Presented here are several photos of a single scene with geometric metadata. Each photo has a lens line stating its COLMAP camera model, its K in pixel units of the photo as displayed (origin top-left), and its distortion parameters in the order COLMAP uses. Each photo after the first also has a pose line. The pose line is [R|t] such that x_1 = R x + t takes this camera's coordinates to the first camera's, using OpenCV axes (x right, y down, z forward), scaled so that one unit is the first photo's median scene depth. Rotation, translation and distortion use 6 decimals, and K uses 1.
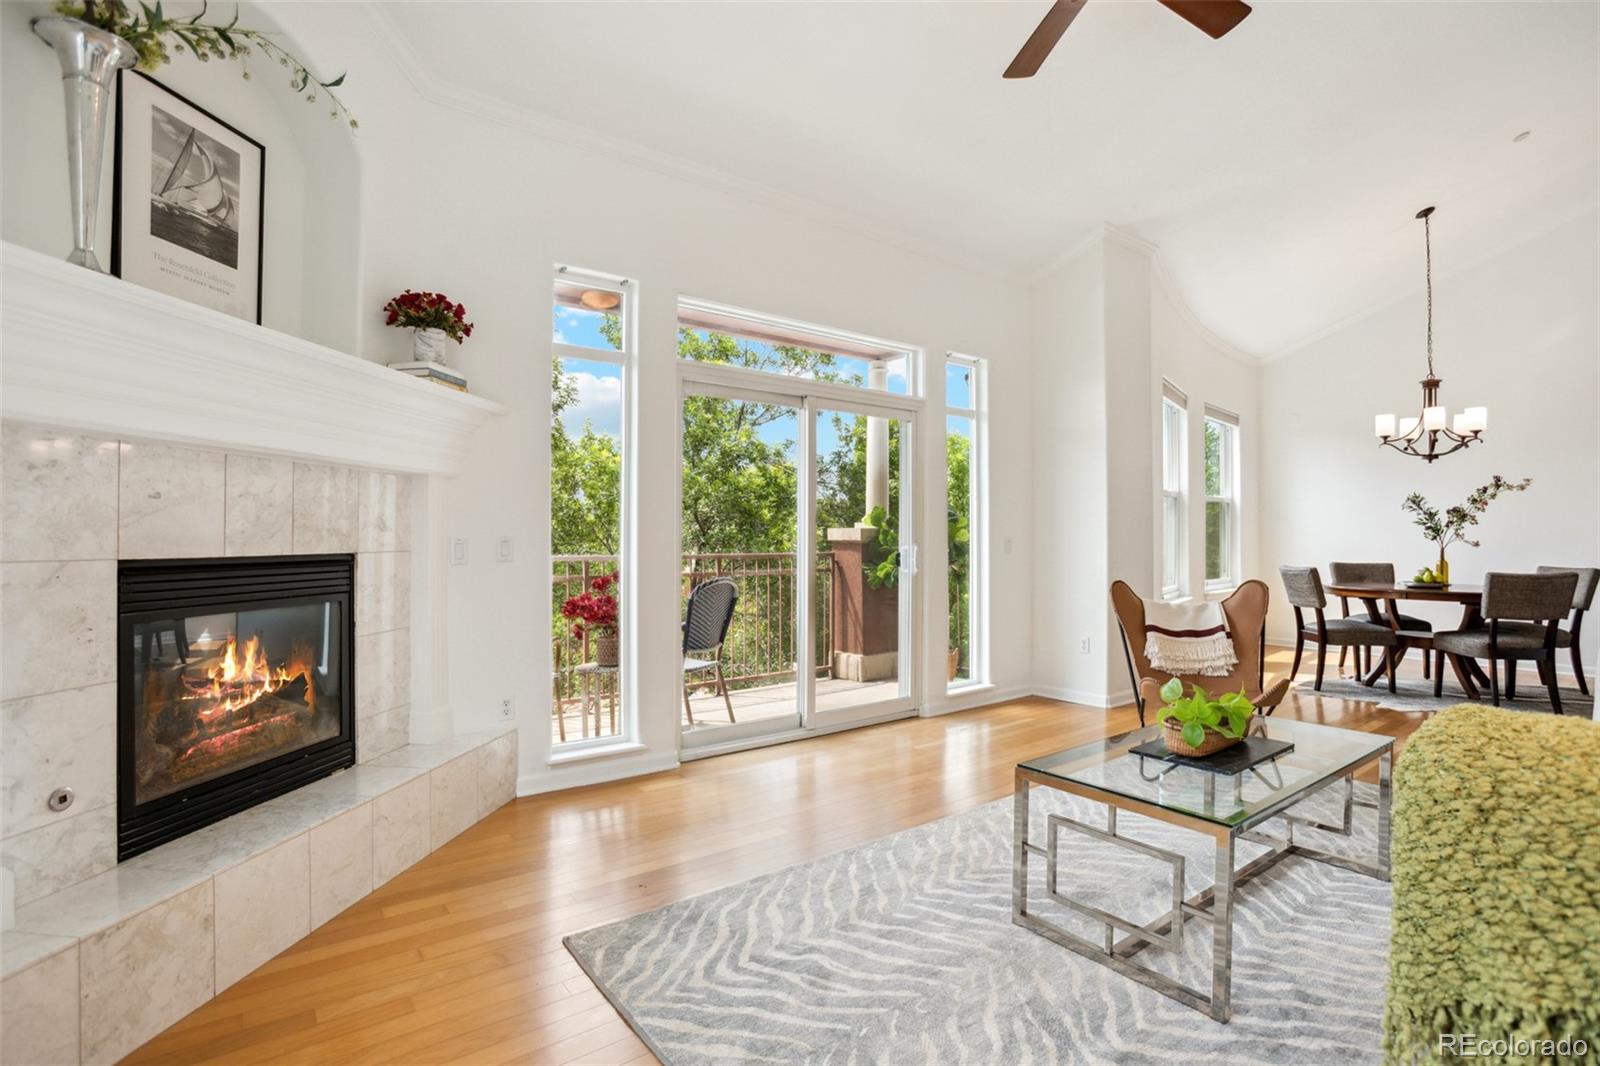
lens RADIAL K [[765.9, 0, 766.8], [0, 765.9, 535.4], [0, 0, 1]] dist [-0.037219, 0.001041]
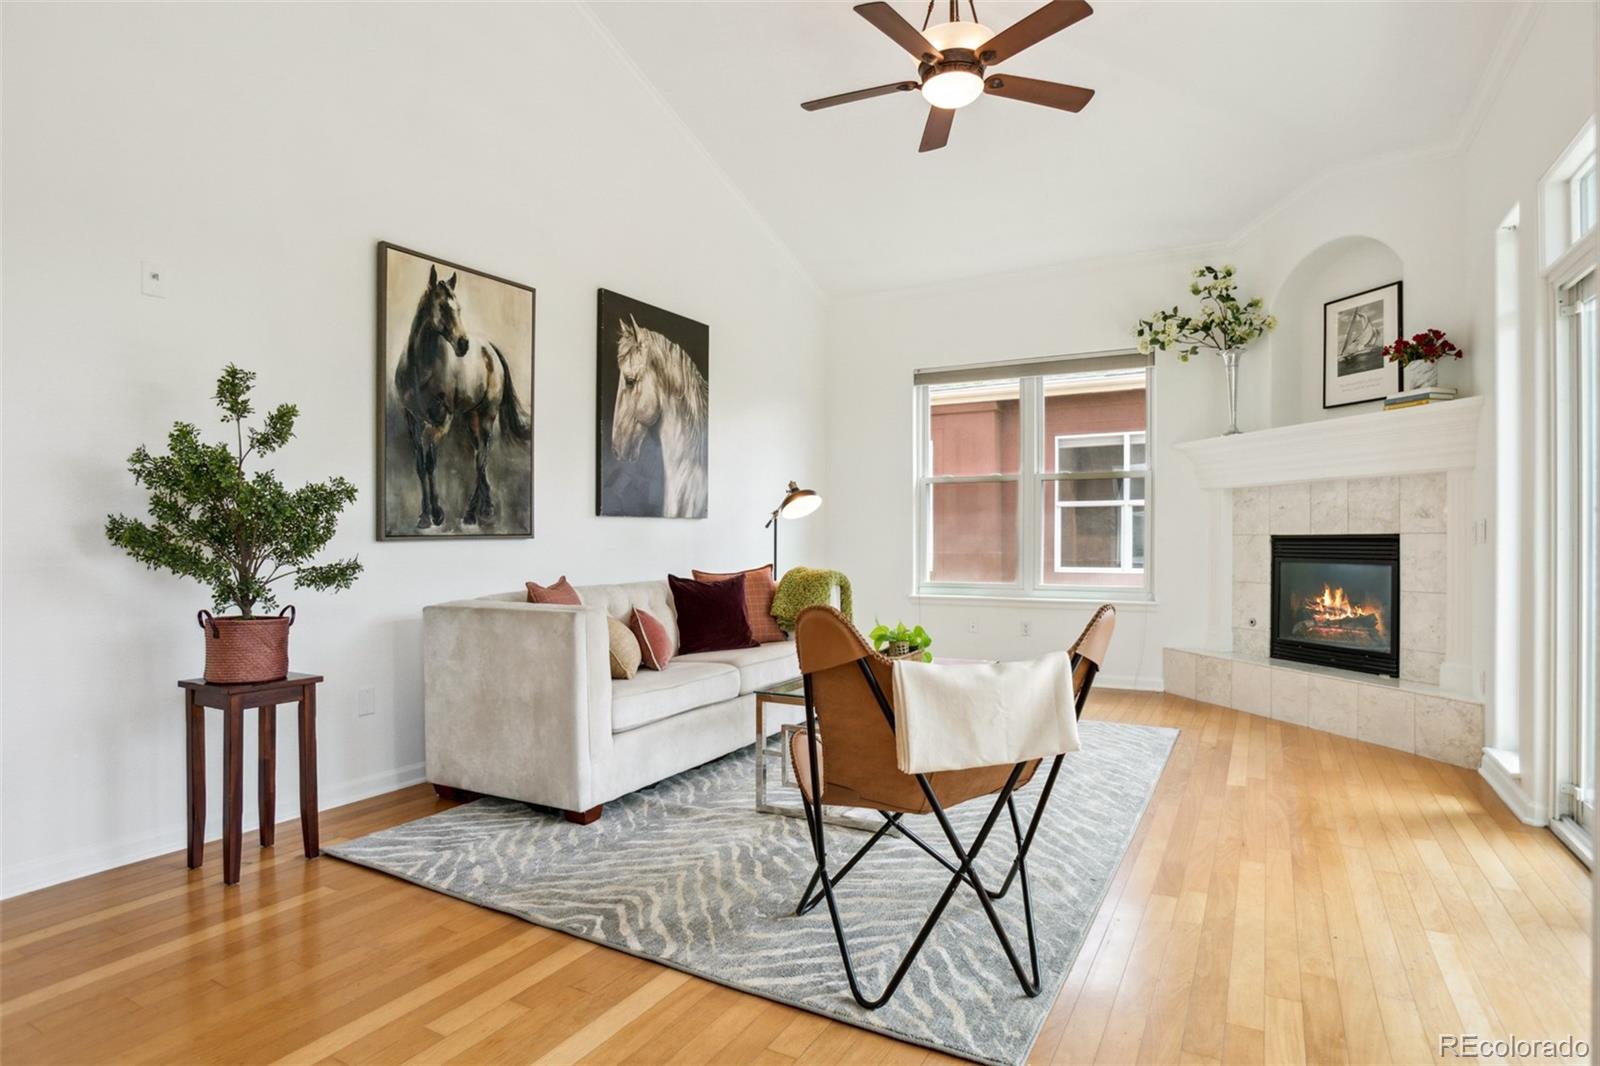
lens RADIAL K [[835.5, 0, 773.4], [0, 835.5, 550.6], [0, 0, 1]] dist [-0.078056, 0.036065]
pose [[-0.922063, 0.009260, -0.386929, 0.638643], [0.007106, 0.999950, 0.006997, 0.019698], [0.386974, 0.003702, -0.922083, 1.066980]]
